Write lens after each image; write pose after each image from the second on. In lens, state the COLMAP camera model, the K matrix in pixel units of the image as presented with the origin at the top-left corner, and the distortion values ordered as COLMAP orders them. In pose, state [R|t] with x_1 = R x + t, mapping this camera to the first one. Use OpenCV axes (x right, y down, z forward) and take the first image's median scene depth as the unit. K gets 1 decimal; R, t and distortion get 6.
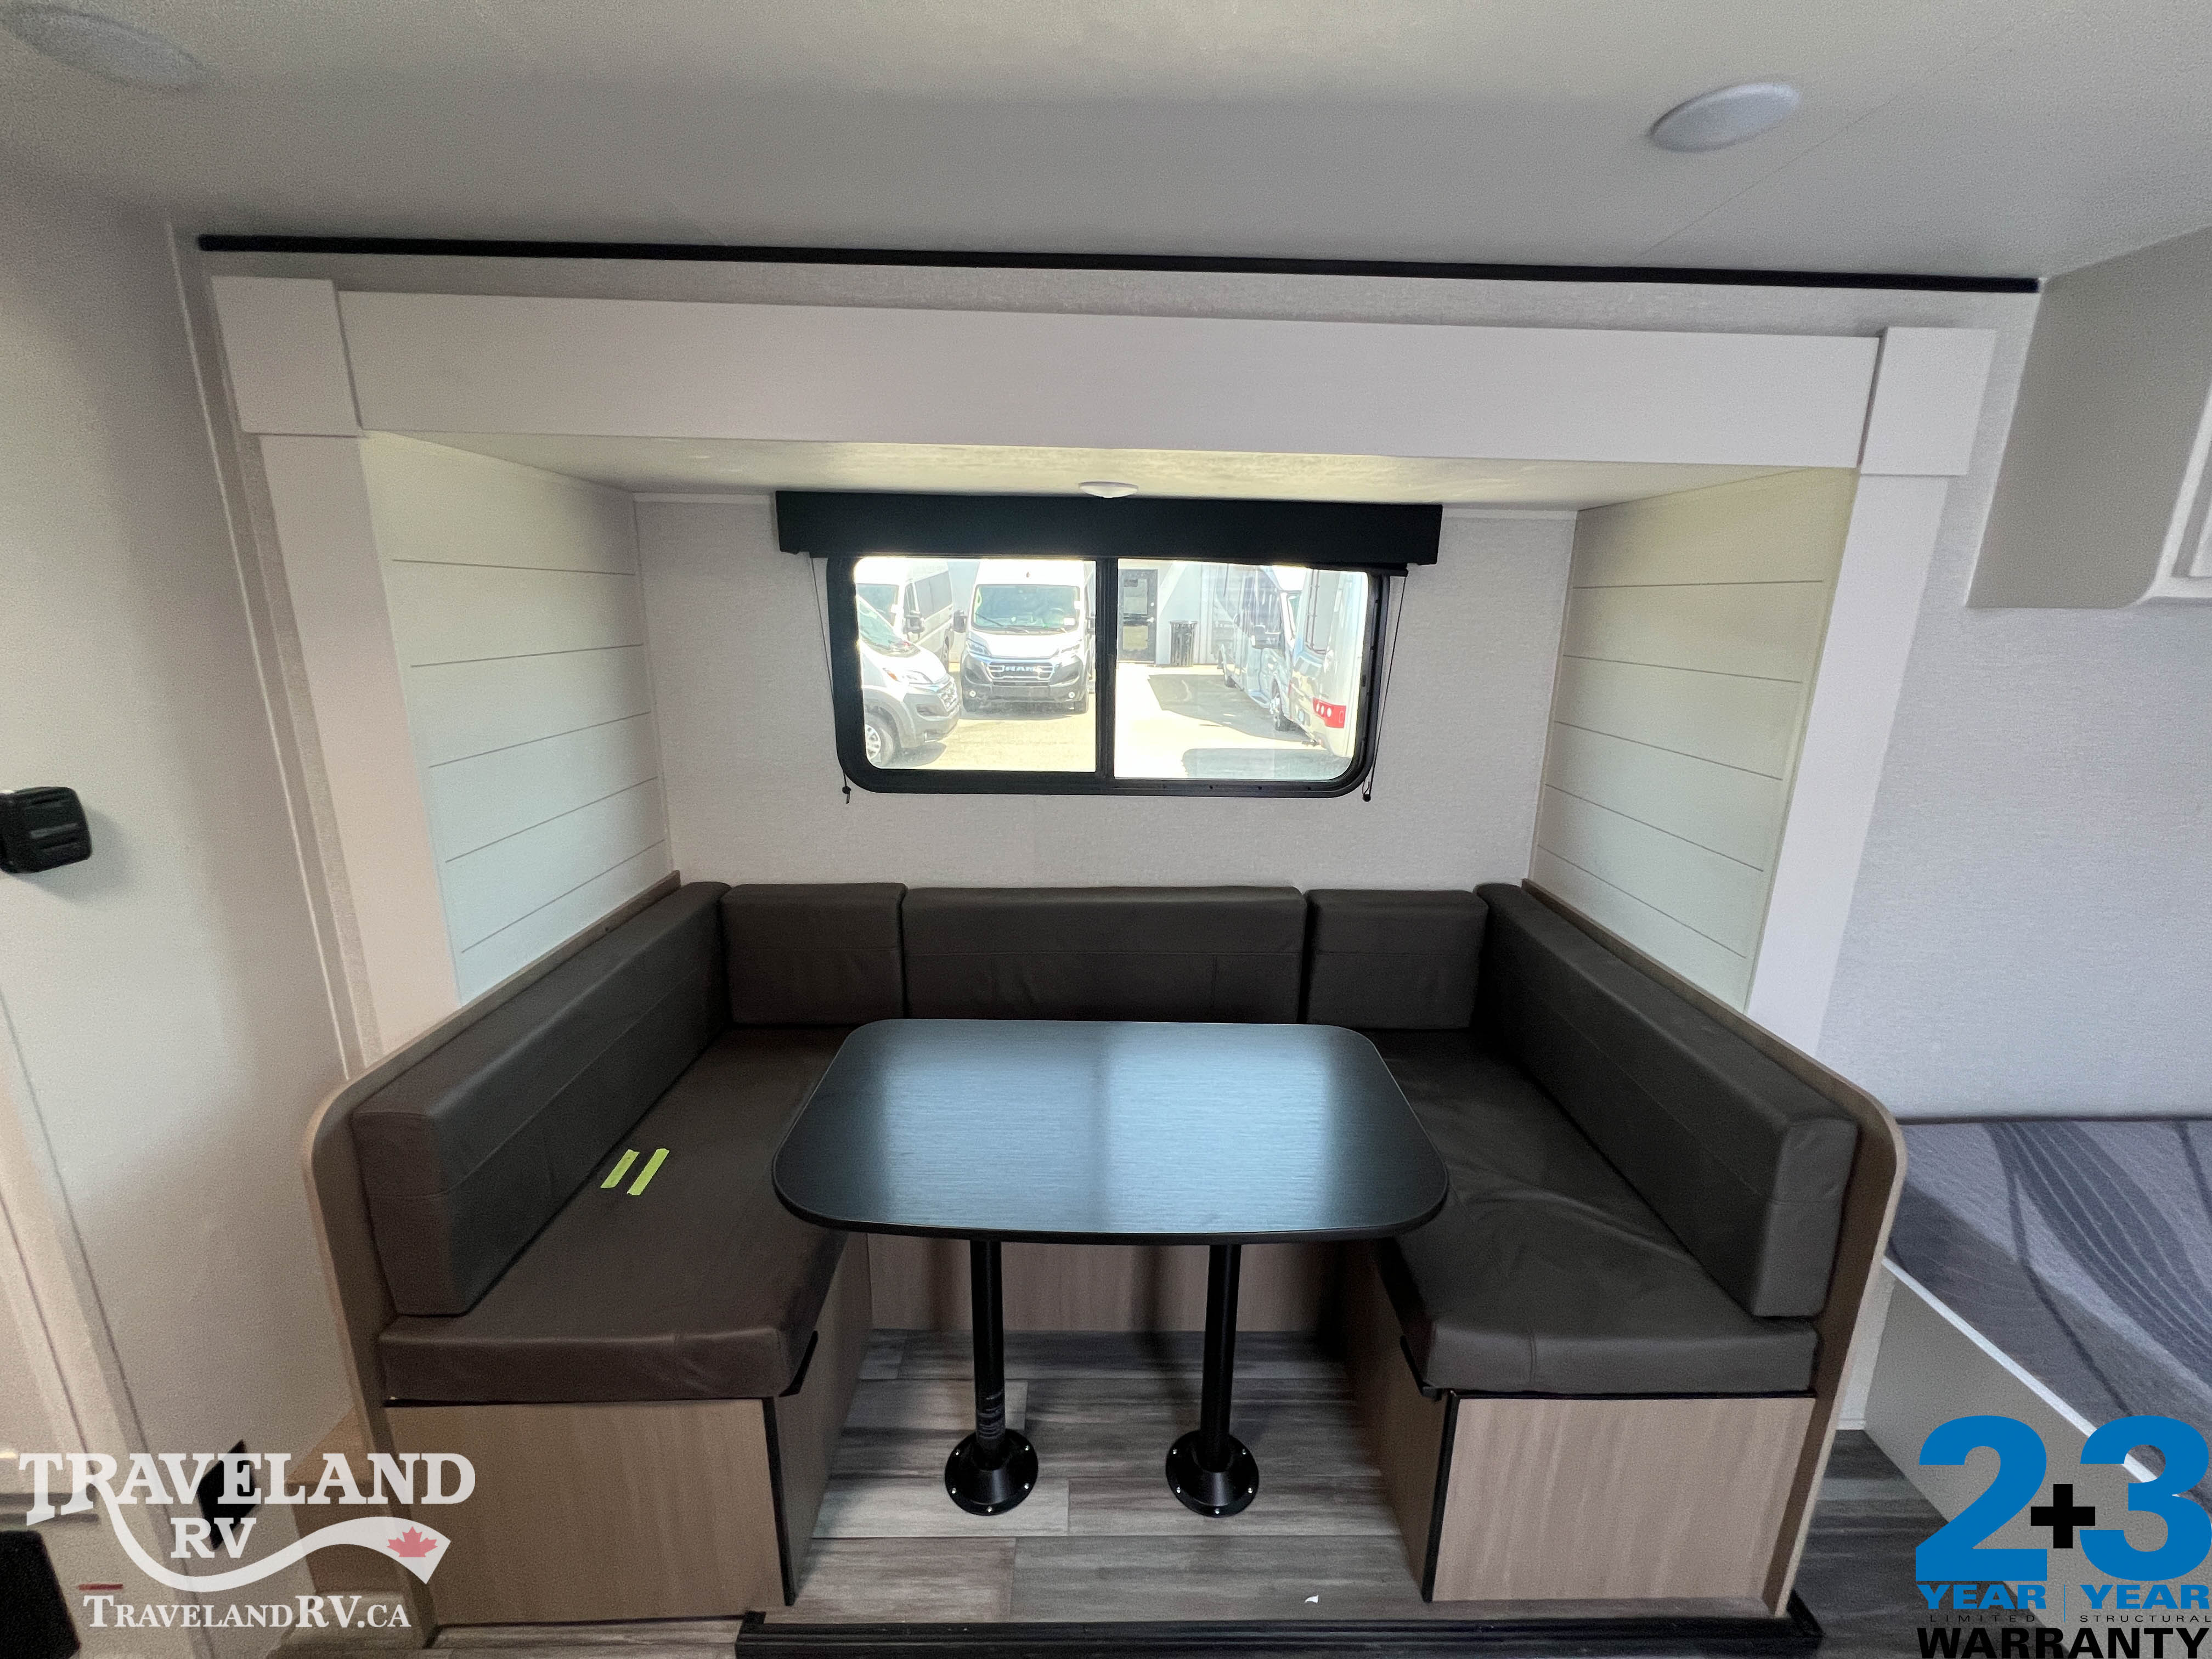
lens RADIAL K [[889.1, 0, 1105.1], [0, 889.1, 827.4], [0, 0, 1]] dist [-0.001436, 0.000150]
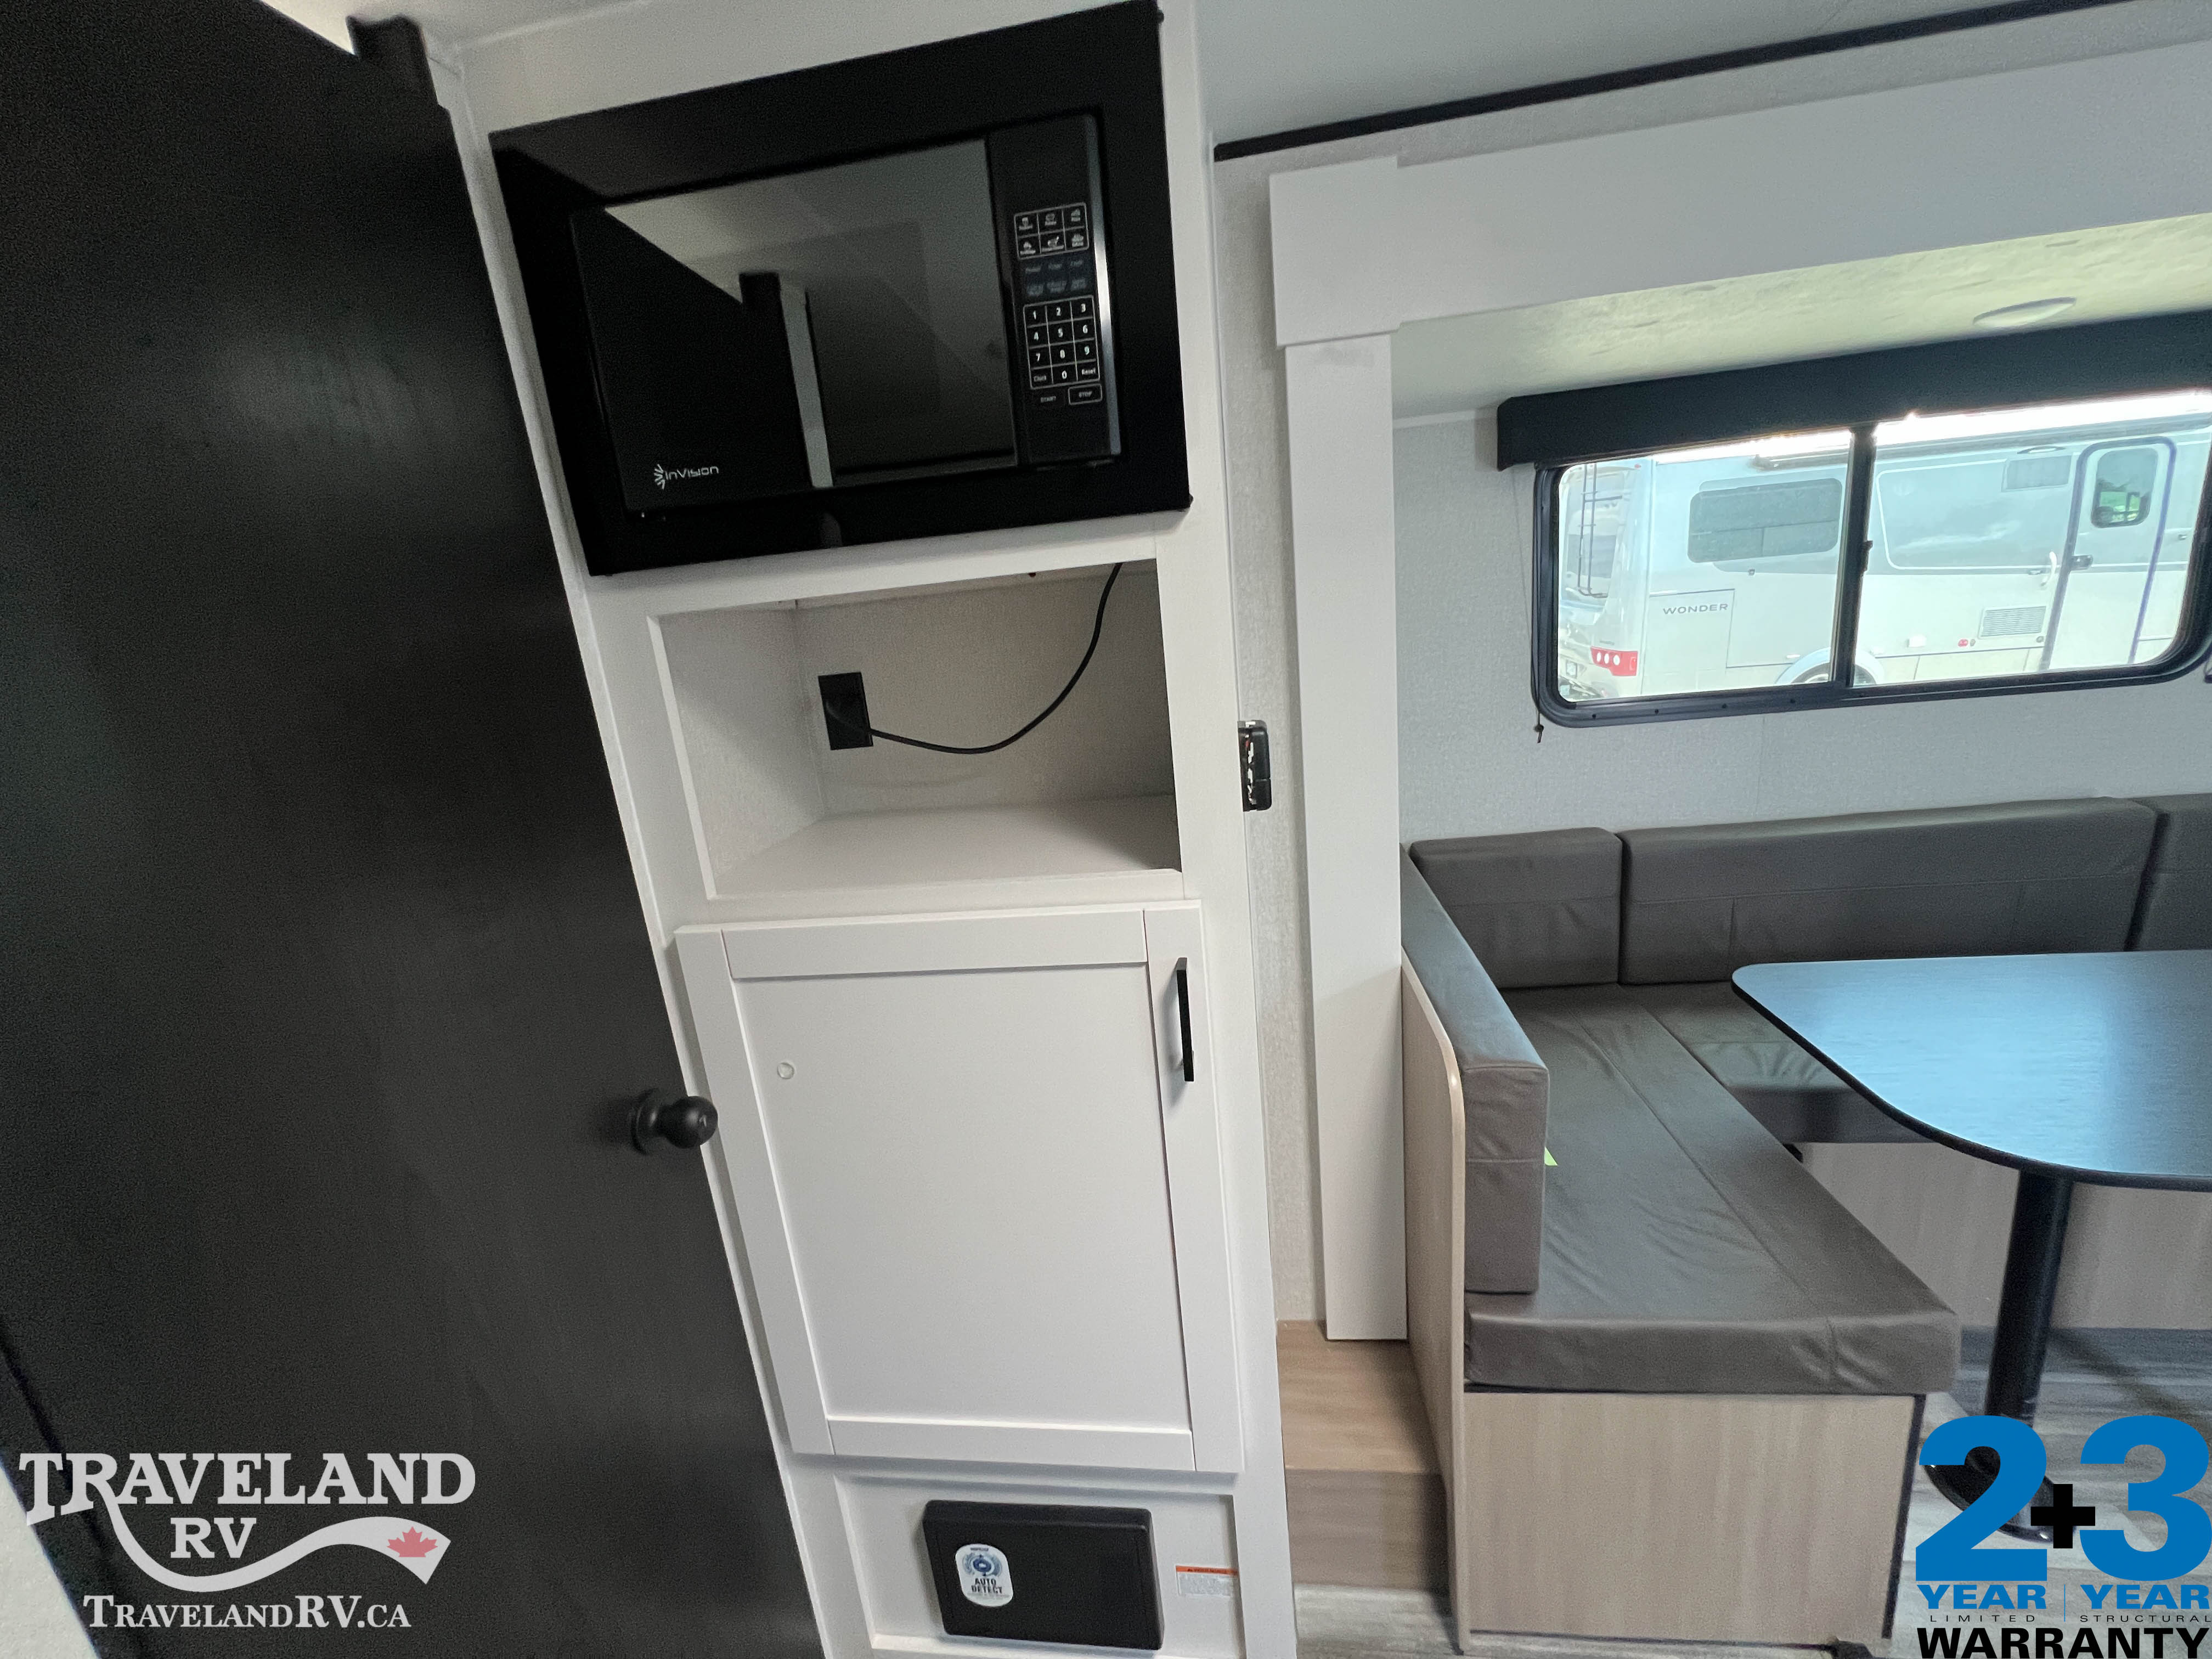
lens RADIAL K [[889.1, 0, 1105.1], [0, 889.1, 827.4], [0, 0, 1]] dist [-0.001436, 0.000150]
pose [[0.982037, -0.076121, -0.172650, -0.578158], [0.076490, 0.997060, -0.004524, 0.029563], [0.172487, -0.008763, 0.984973, 0.024400]]
